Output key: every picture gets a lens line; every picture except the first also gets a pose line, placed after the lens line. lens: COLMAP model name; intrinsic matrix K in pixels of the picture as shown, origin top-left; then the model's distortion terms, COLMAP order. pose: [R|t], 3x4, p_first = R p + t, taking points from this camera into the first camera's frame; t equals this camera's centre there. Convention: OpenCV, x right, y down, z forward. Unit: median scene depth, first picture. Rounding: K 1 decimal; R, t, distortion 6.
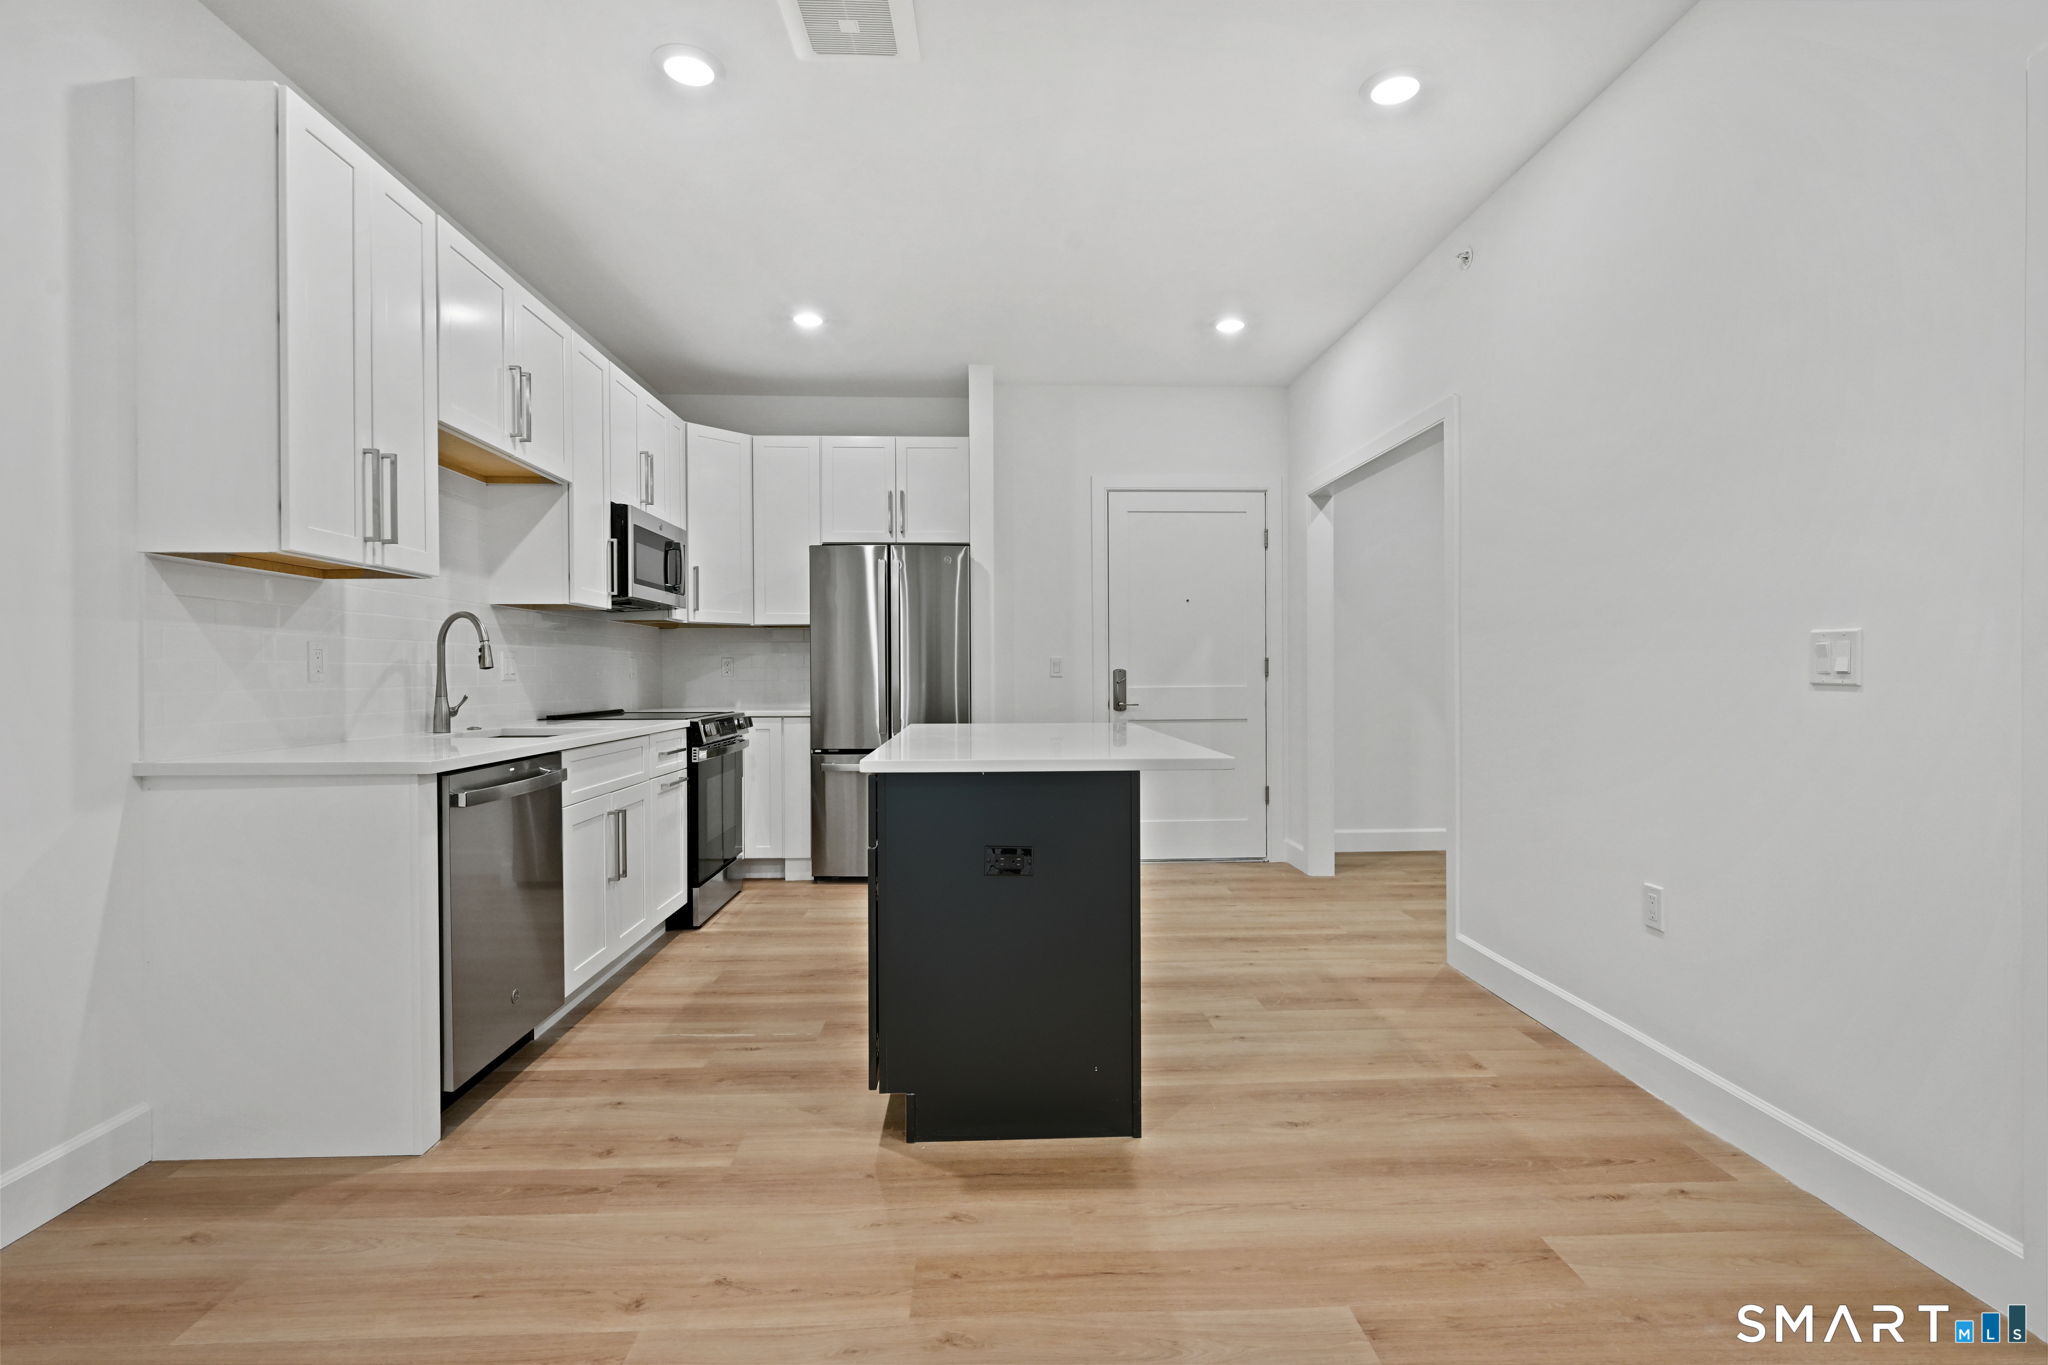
lens RADIAL K [[945.1, 0, 1019.3], [0, 945.1, 688.3], [0, 0, 1]] dist [-0.000504, 0.000092]
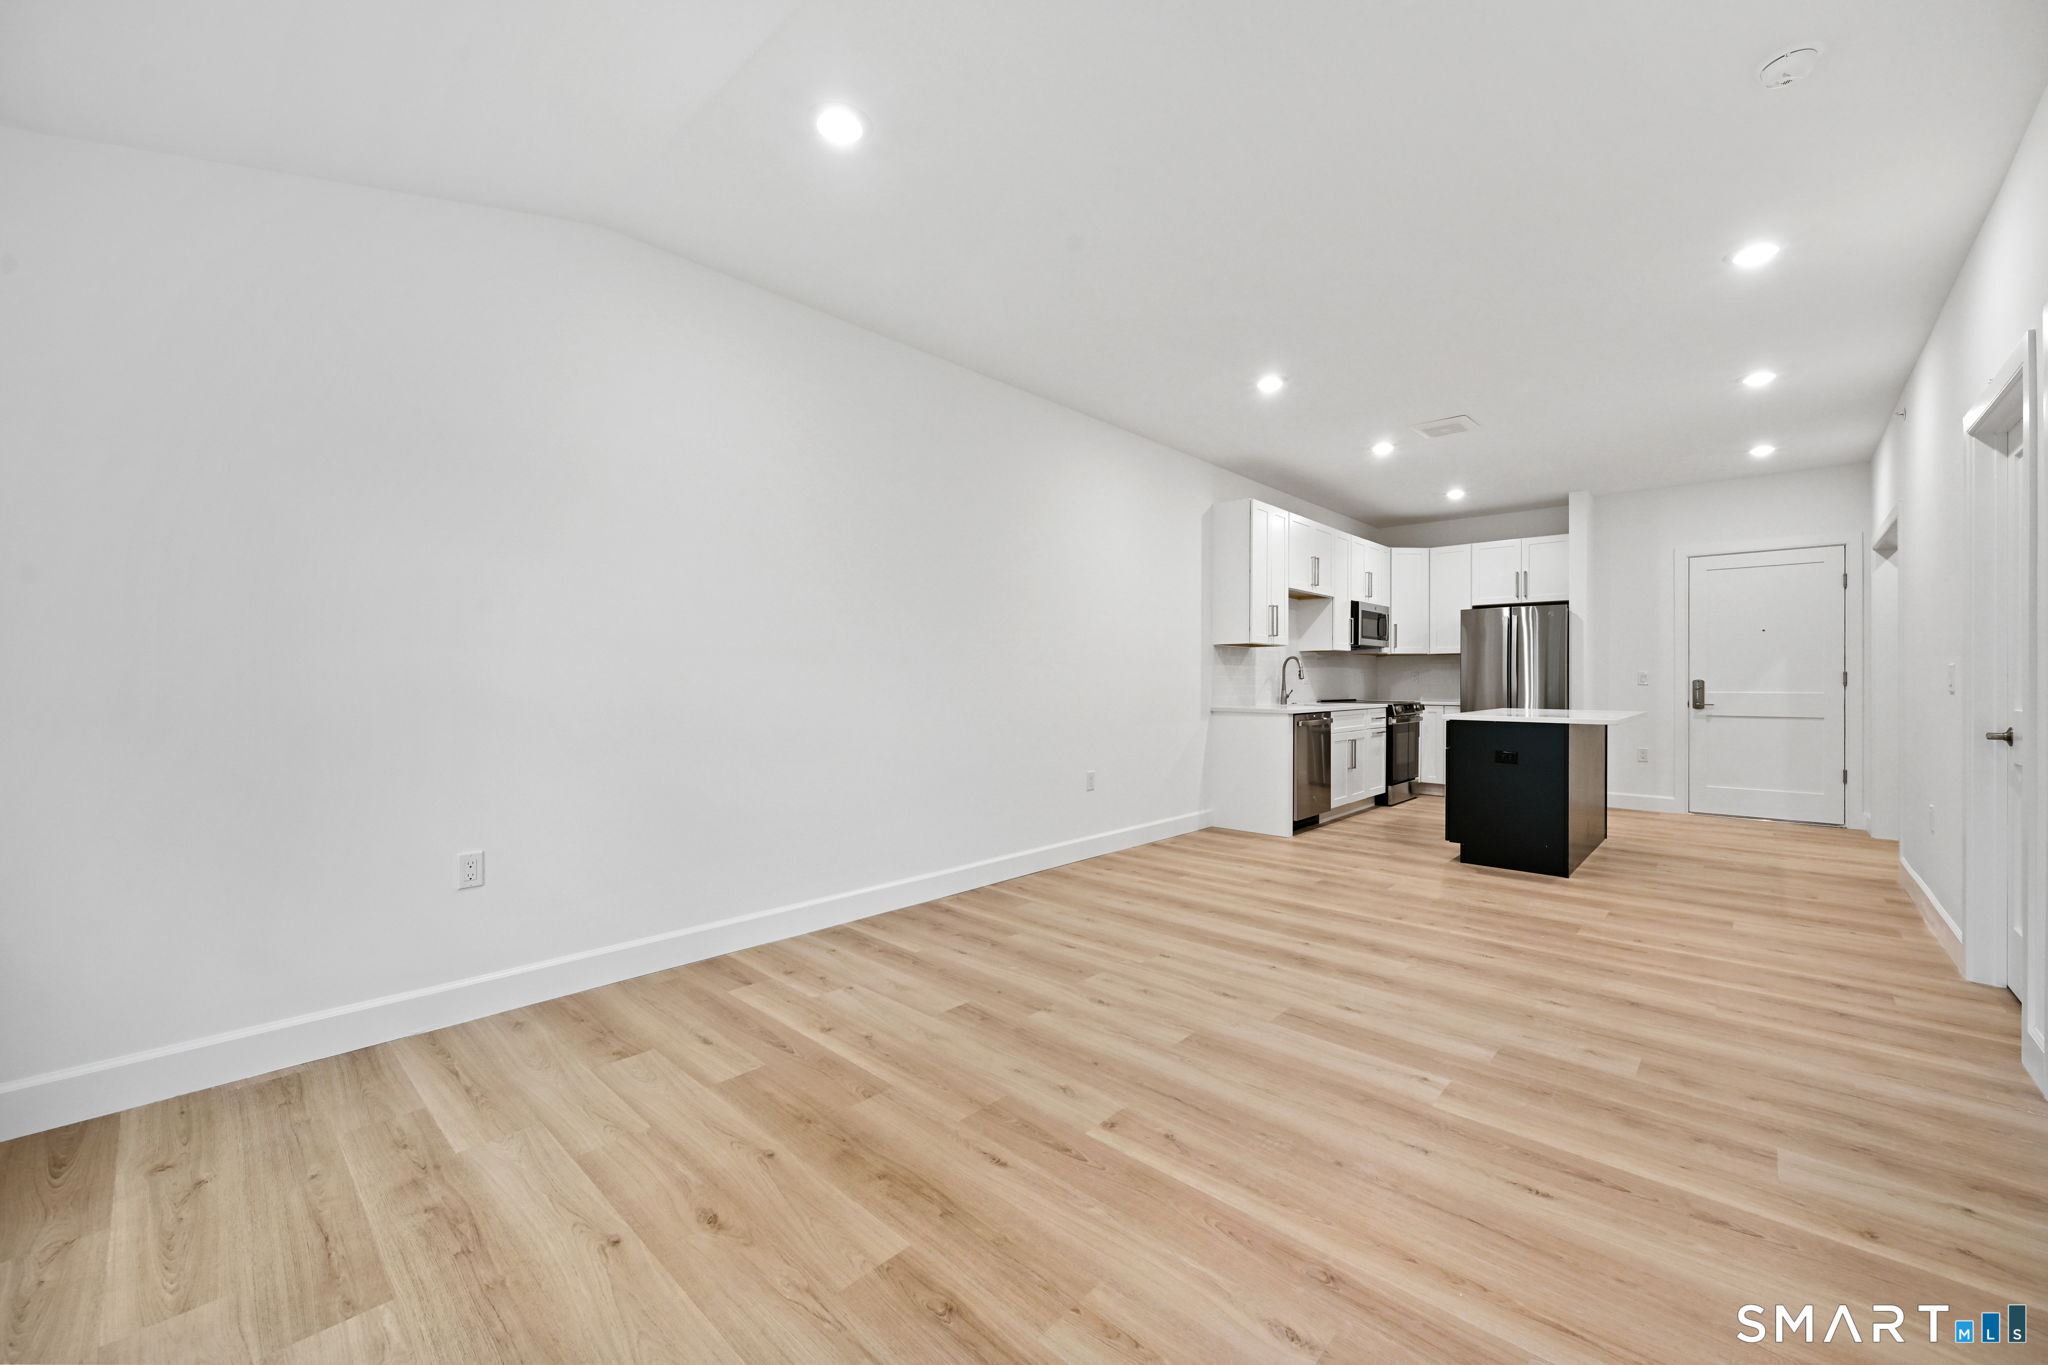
lens RADIAL K [[800.9, 0, 1029.9], [0, 800.9, 675.3], [0, 0, 1]] dist [0.000175, 0.000068]
pose [[0.704692, 0.000488, -0.709514, 0.324861], [-0.015357, 0.999776, -0.014564, 0.008222], [0.709348, 0.021159, 0.704541, -0.749268]]
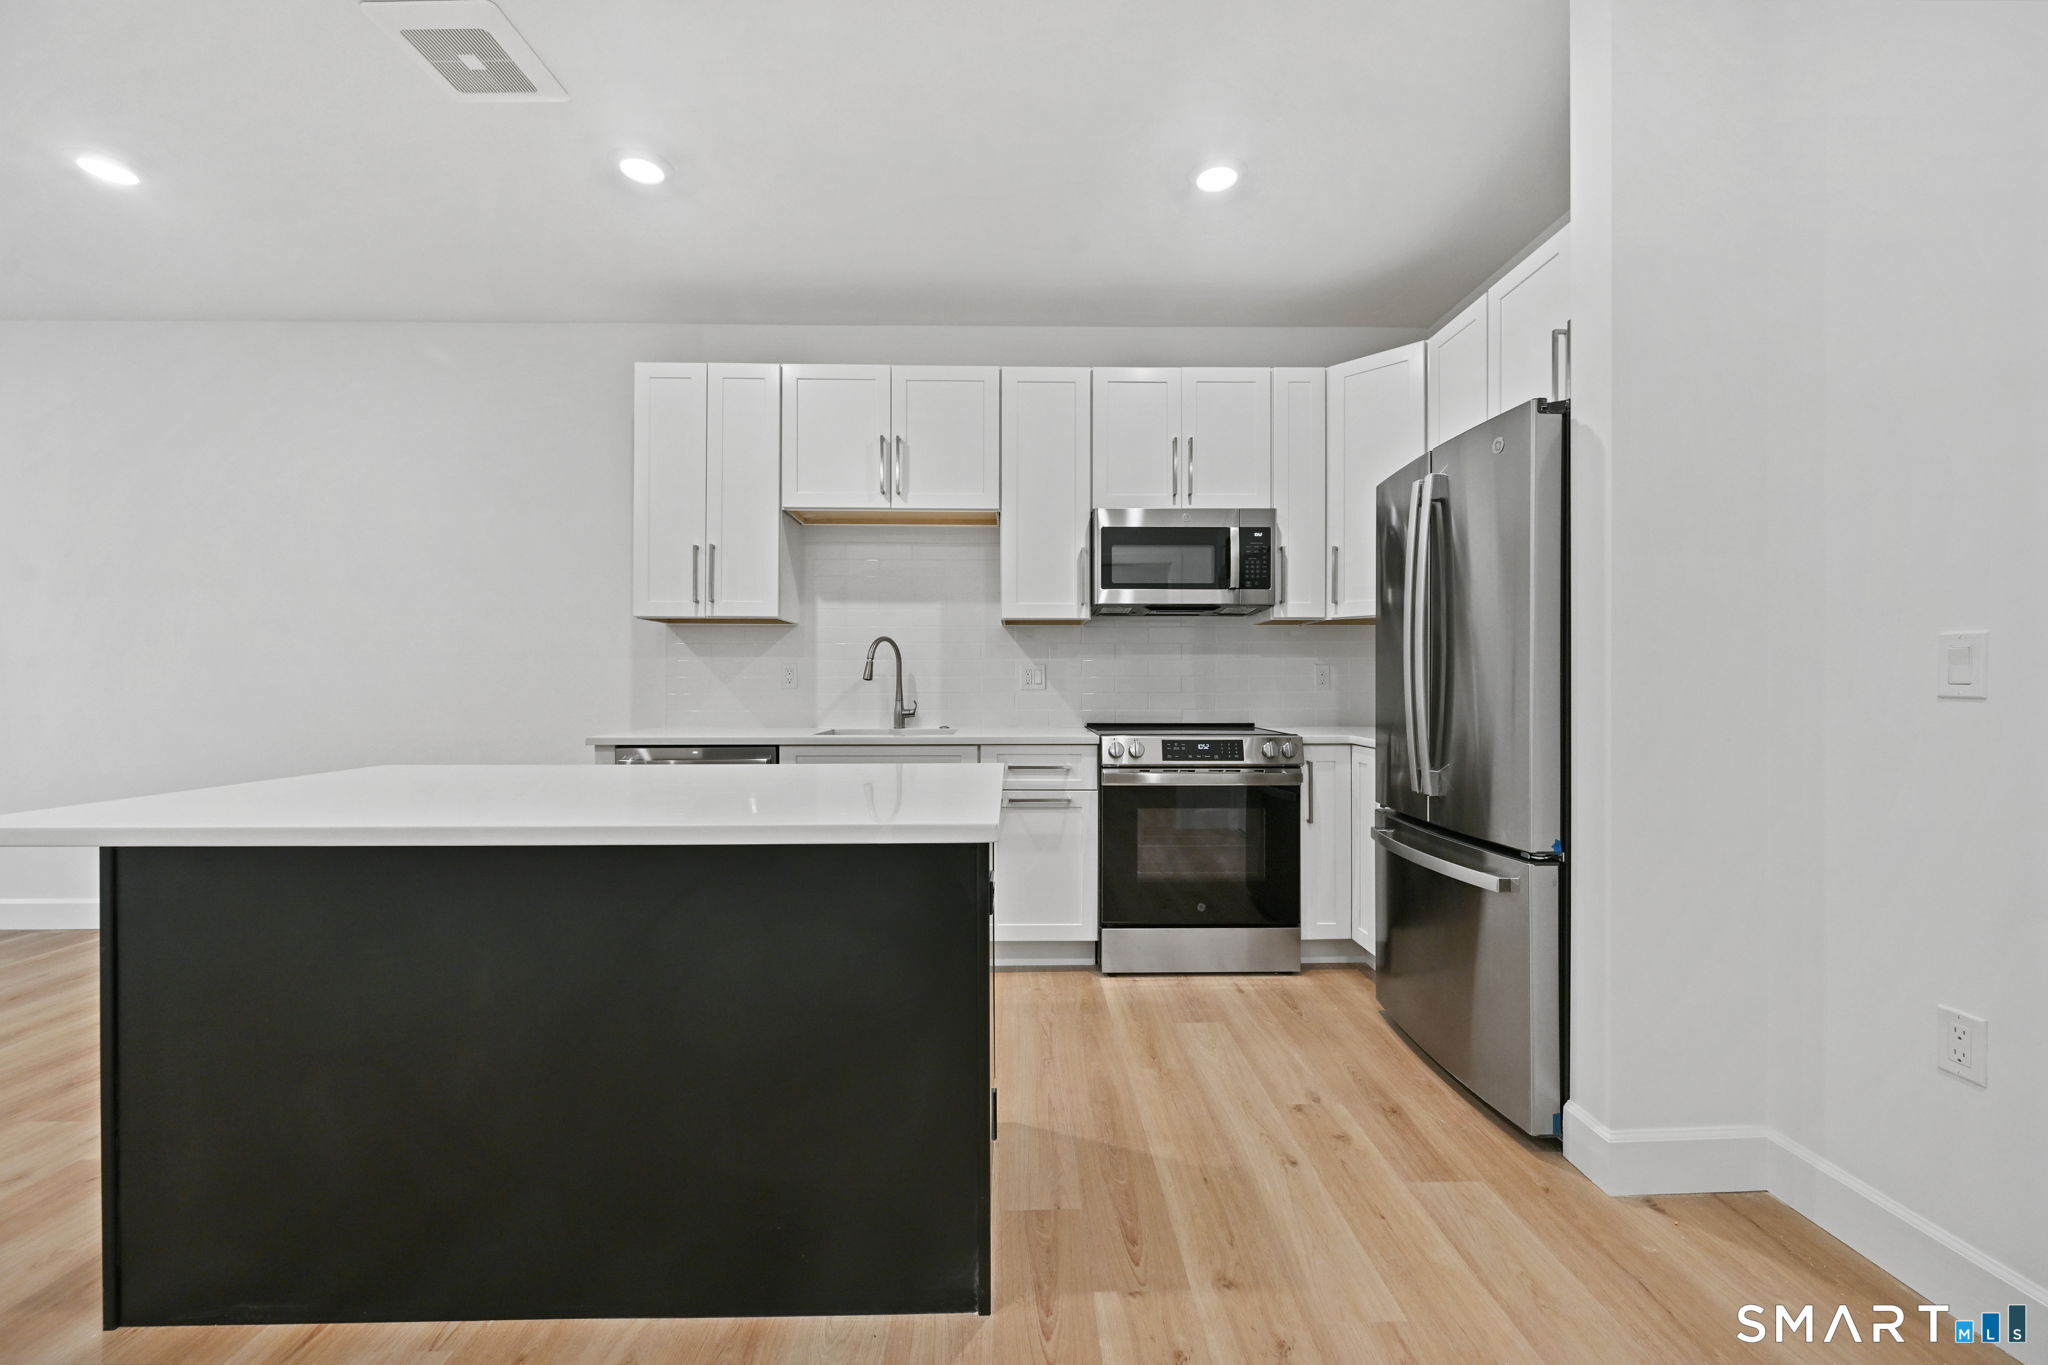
lens RADIAL K [[767.6, 0, 1024.0], [0, 767.6, 682.5], [0, 0, 1]] dist [-0.001114, -0.000040]
pose [[-0.026093, 0.010413, -0.999605, 0.368830], [-0.014972, 0.999830, 0.010807, -0.023421], [0.999547, 0.015249, -0.025932, 0.912309]]
